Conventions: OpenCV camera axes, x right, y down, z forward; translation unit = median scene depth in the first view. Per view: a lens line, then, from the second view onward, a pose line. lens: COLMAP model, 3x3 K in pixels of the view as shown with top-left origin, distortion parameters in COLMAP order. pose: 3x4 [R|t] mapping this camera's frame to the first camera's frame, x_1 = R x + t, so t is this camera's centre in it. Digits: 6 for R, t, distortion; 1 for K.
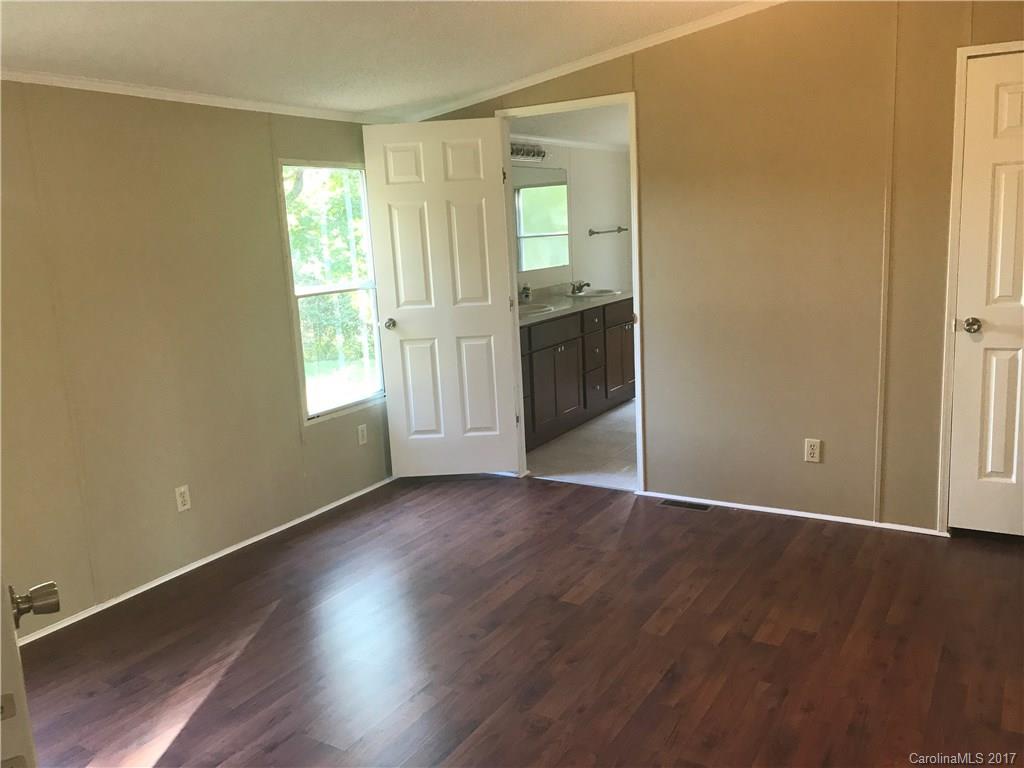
lens RADIAL K [[831.5, 0, 508.5], [0, 831.5, 381.3], [0, 0, 1]] dist [-0.007355, -0.004369]
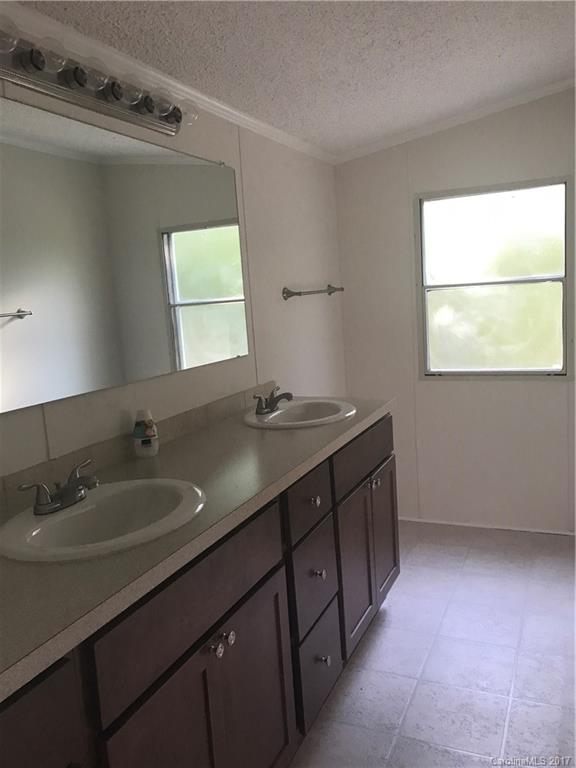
lens RADIAL K [[636.6, 0, 291.2], [0, 636.6, 400.5], [0, 0, 1]] dist [0.852735, -0.000725]
pose [[0.990510, -0.034011, 0.133163, 0.042341], [0.038540, 0.998758, -0.031577, -0.093014], [-0.131924, 0.036409, 0.990591, 0.564728]]
